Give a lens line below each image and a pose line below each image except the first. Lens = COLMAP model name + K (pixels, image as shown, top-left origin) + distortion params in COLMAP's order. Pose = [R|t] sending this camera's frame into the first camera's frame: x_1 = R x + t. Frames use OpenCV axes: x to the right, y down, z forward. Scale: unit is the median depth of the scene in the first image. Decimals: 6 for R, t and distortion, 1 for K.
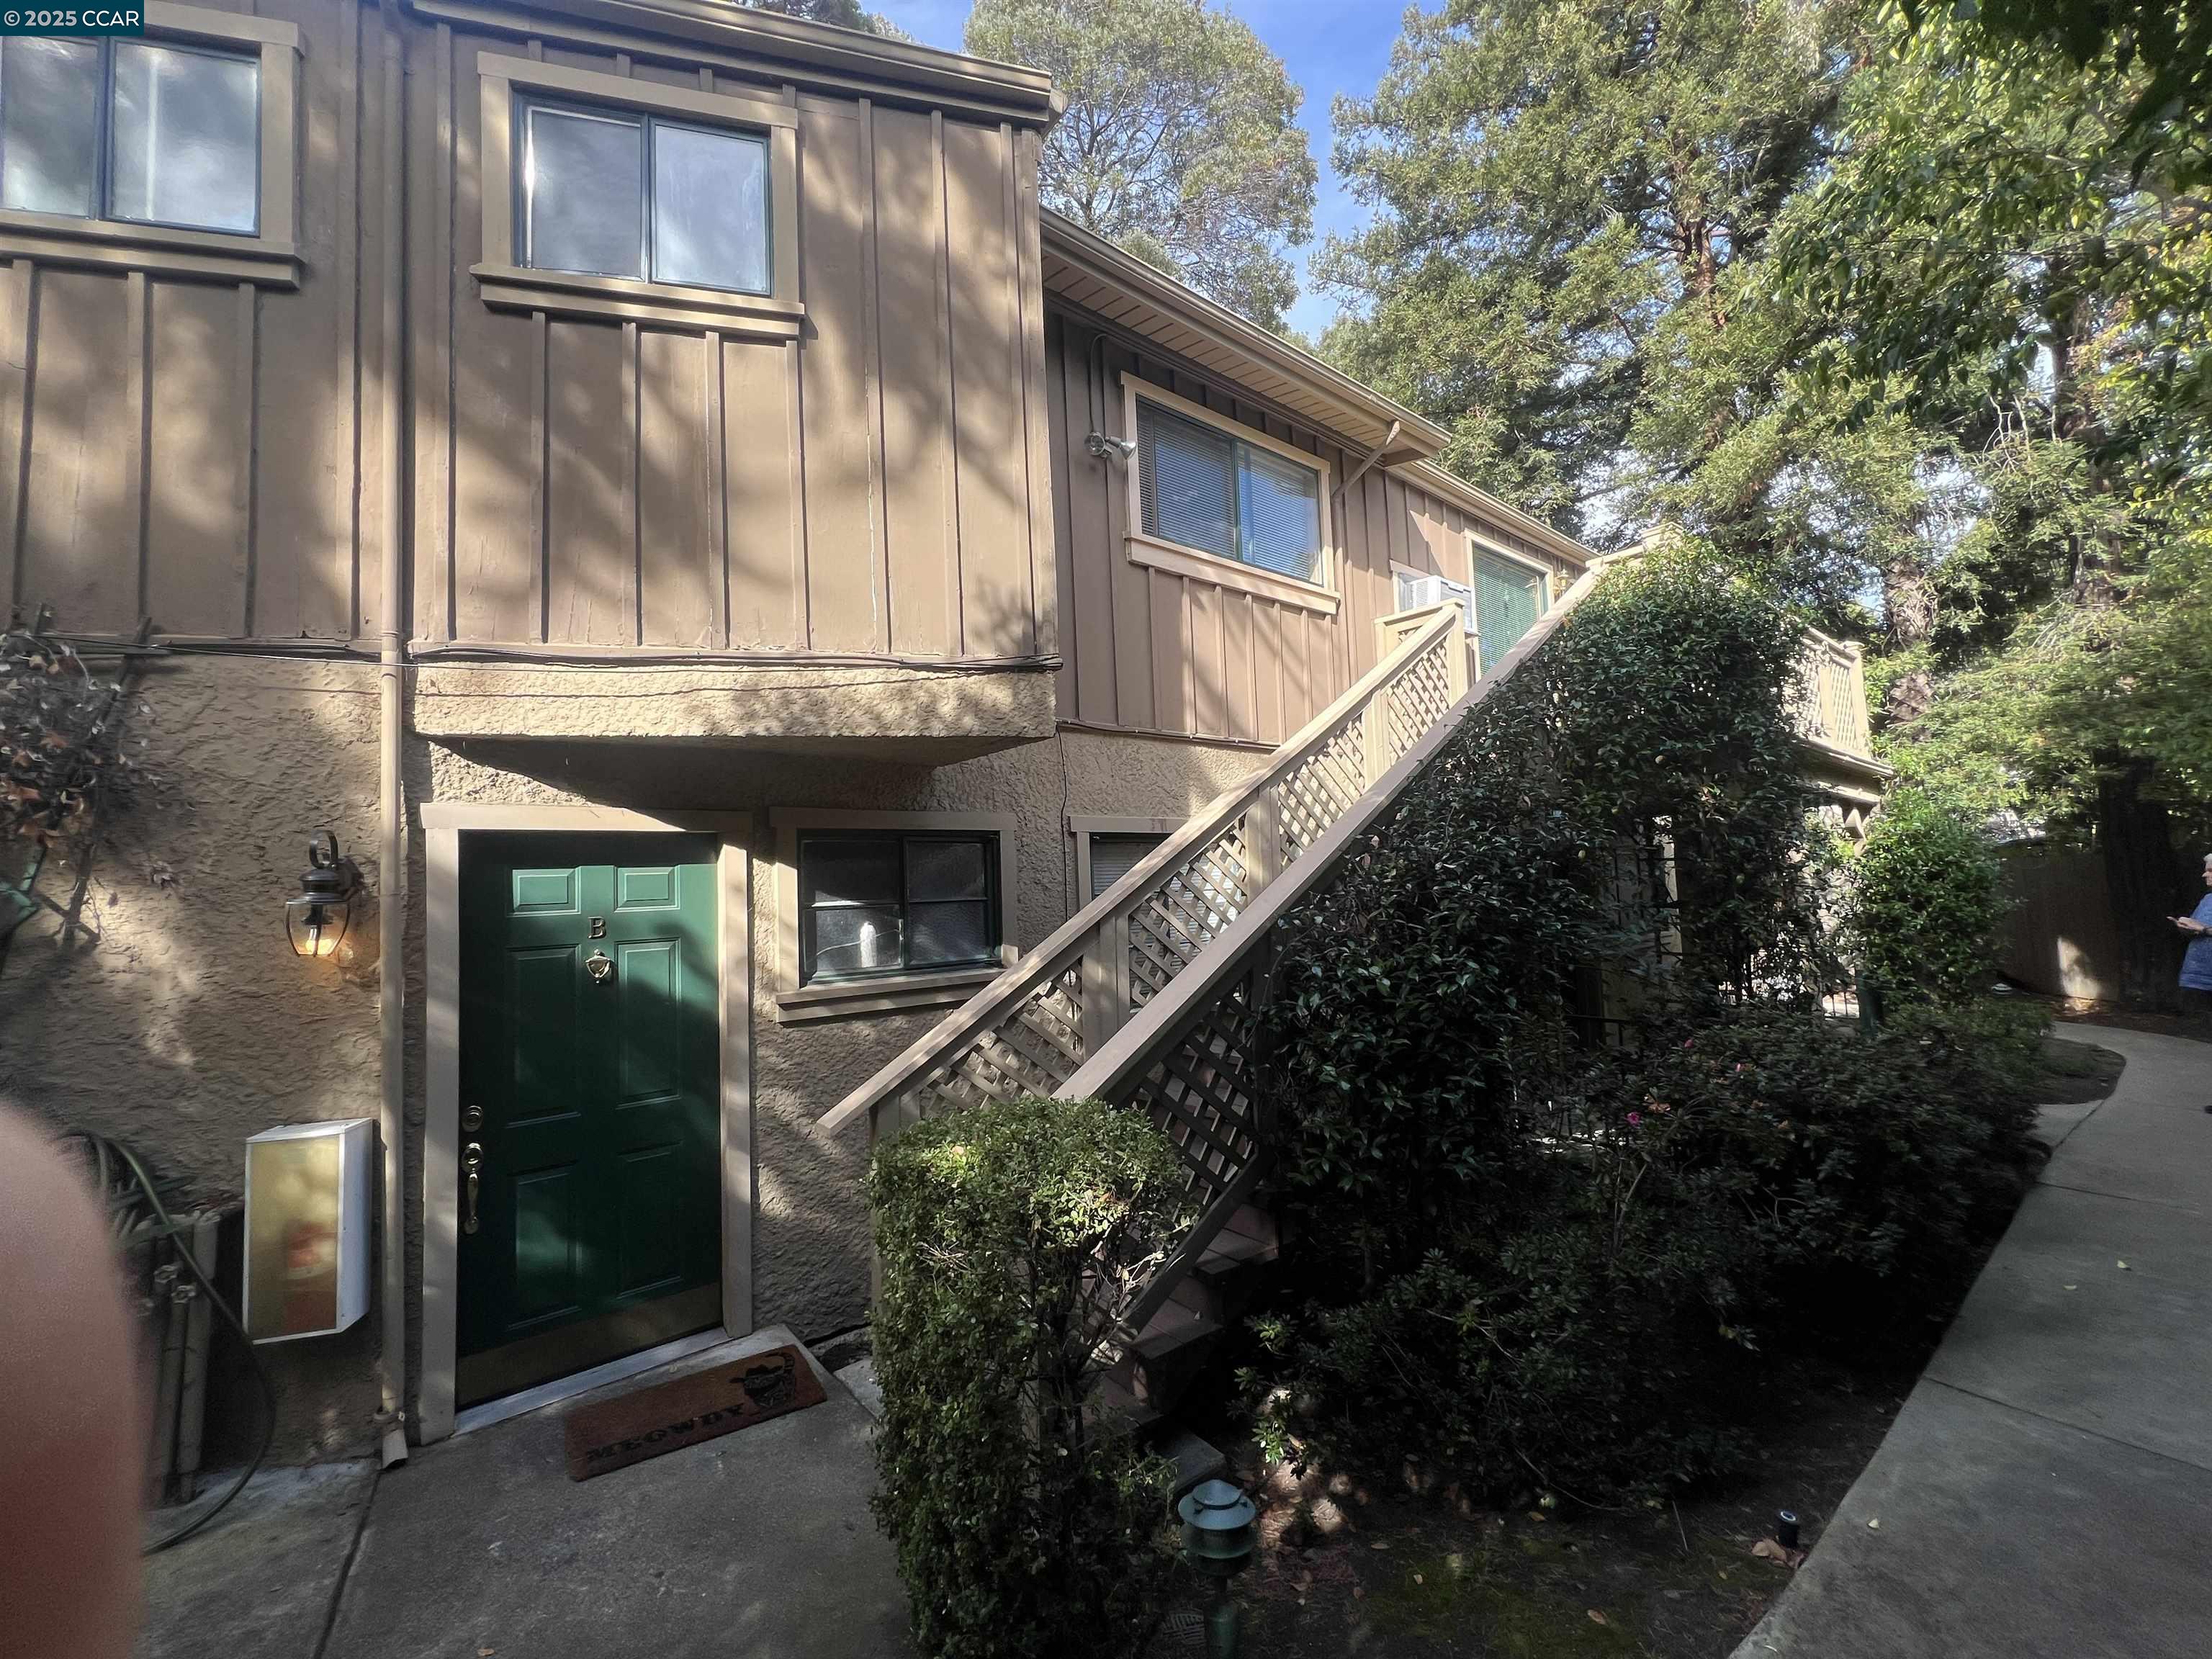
lens RADIAL K [[885.7, 0, 1114.7], [0, 885.7, 838.5], [0, 0, 1]] dist [-0.003926, -0.000508]
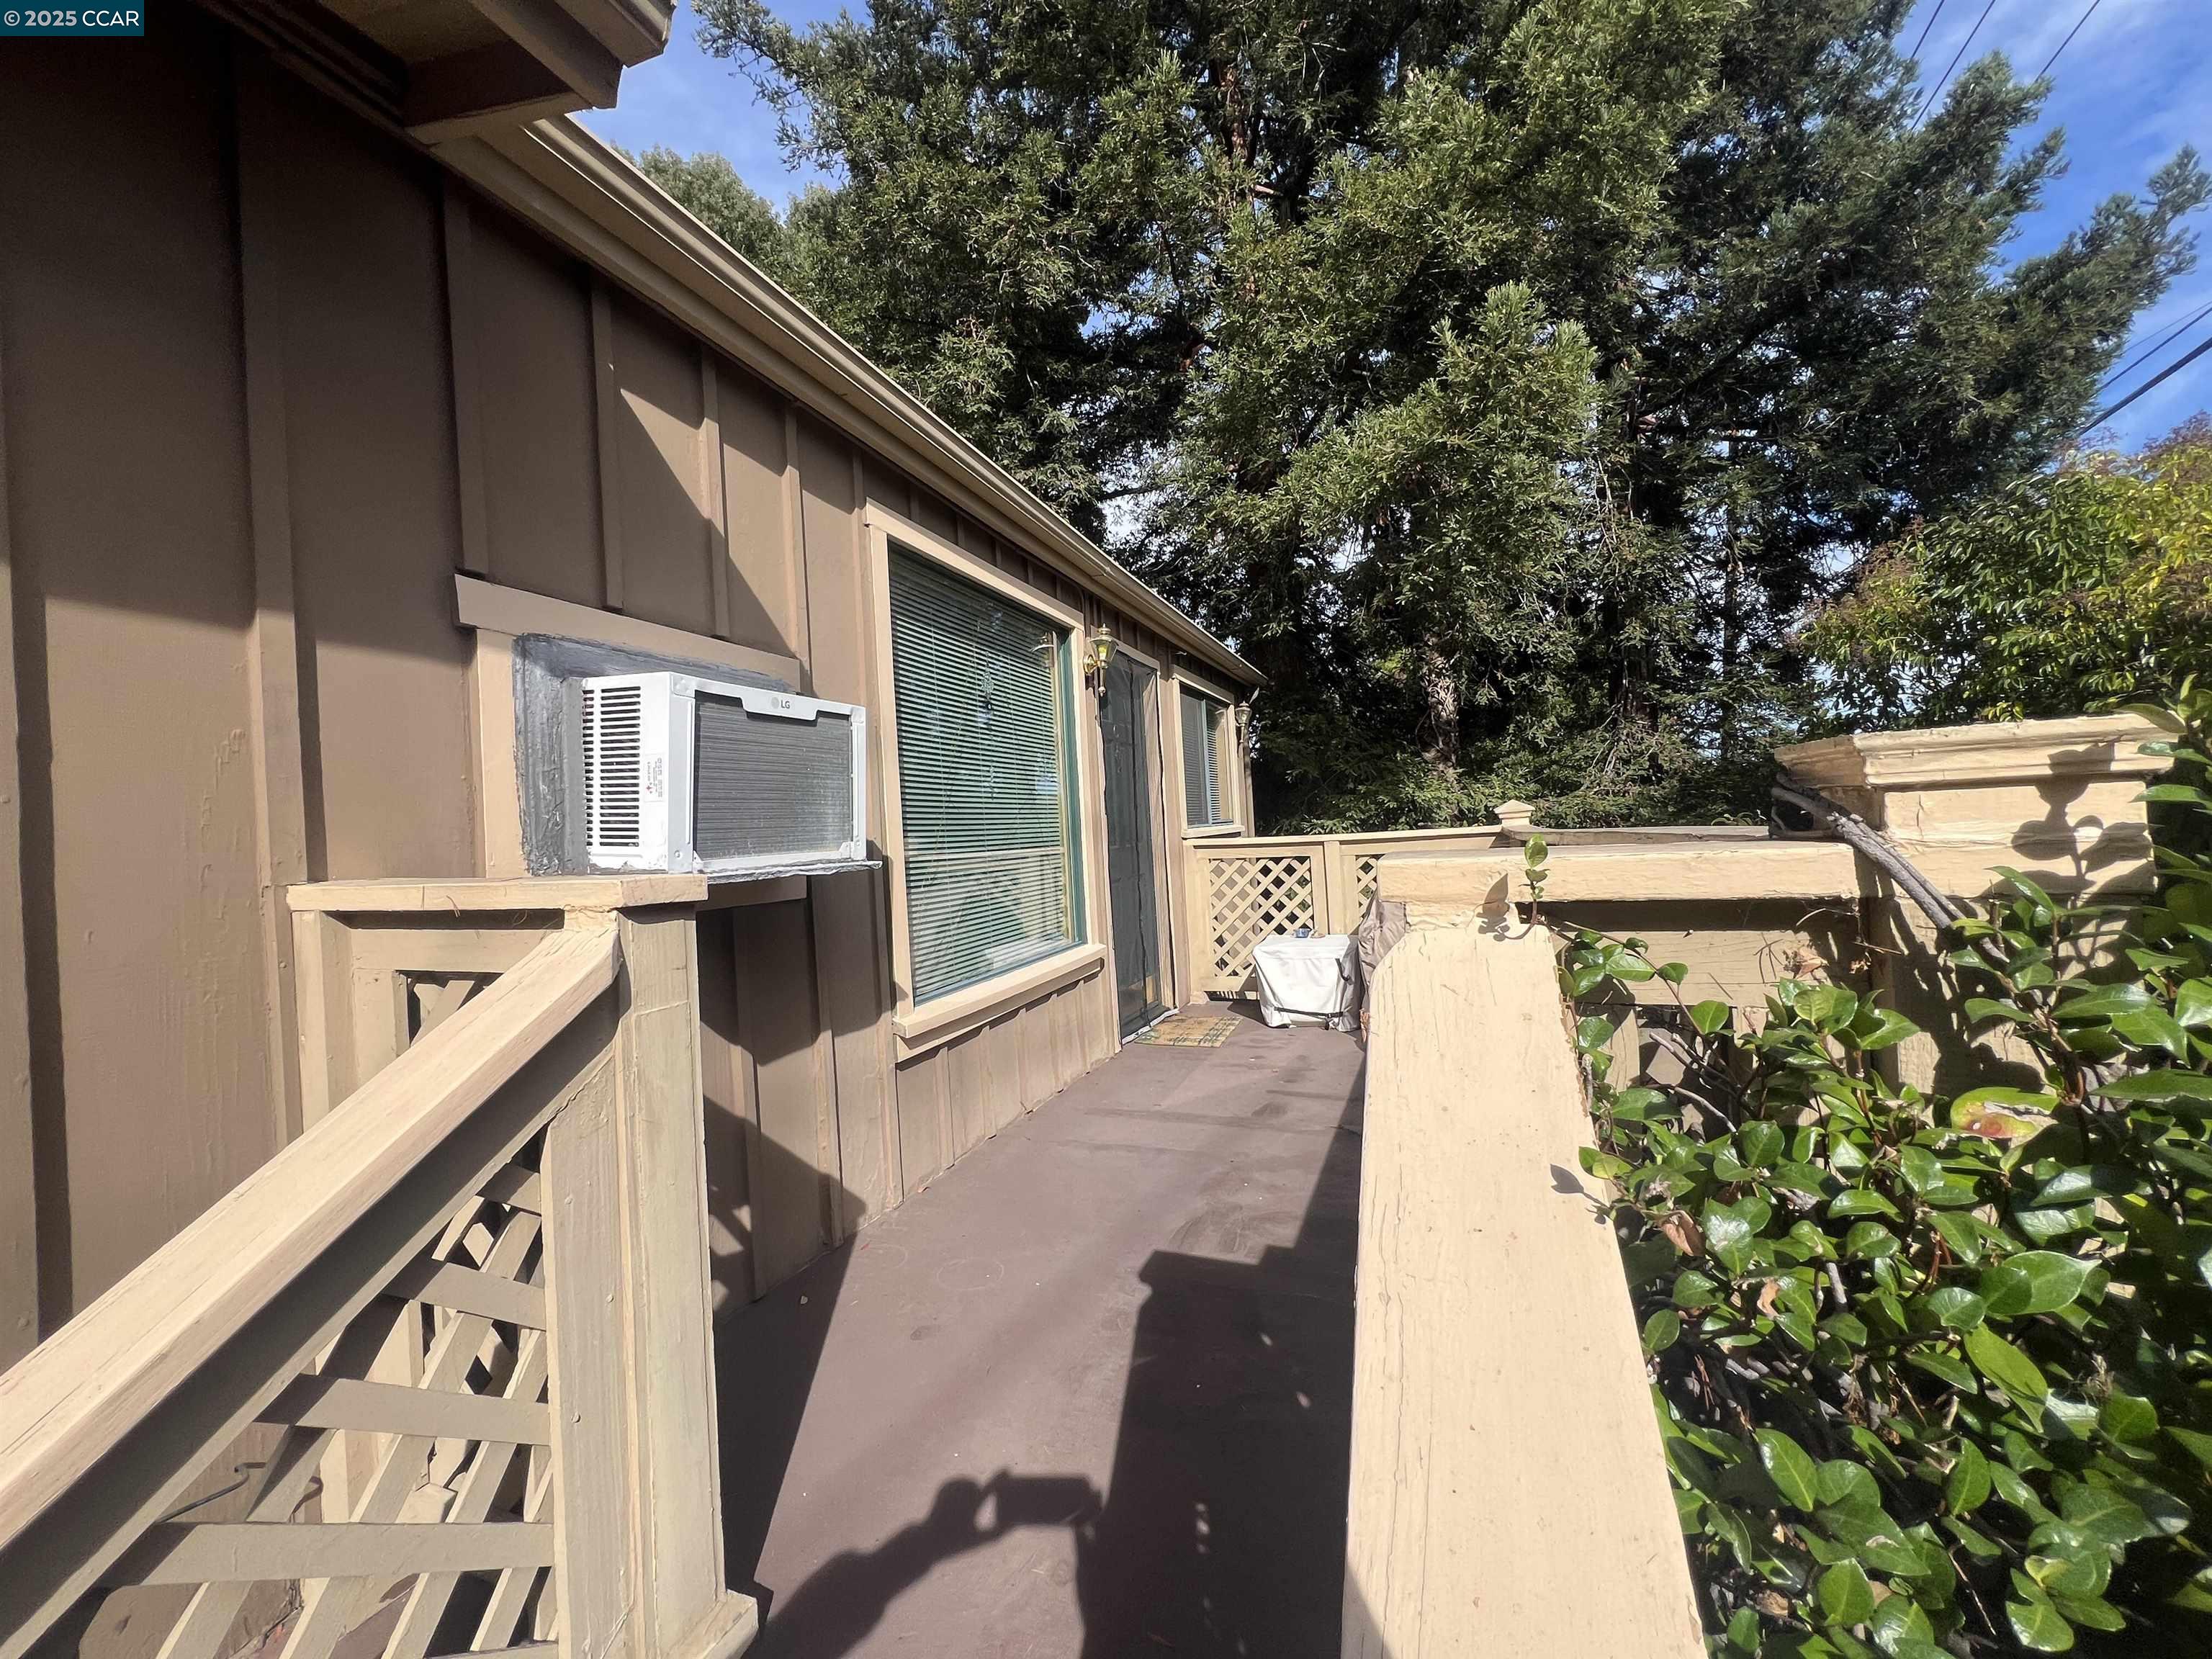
lens RADIAL K [[898.7, 0, 1117.0], [0, 898.7, 823.7], [0, 0, 1]] dist [0.002265, 0.000377]
pose [[0.868388, 0.000563, 0.495884, 0.178299], [-0.009062, 0.999850, 0.014733, -0.134041], [-0.495802, -0.017288, 0.868264, 0.375134]]
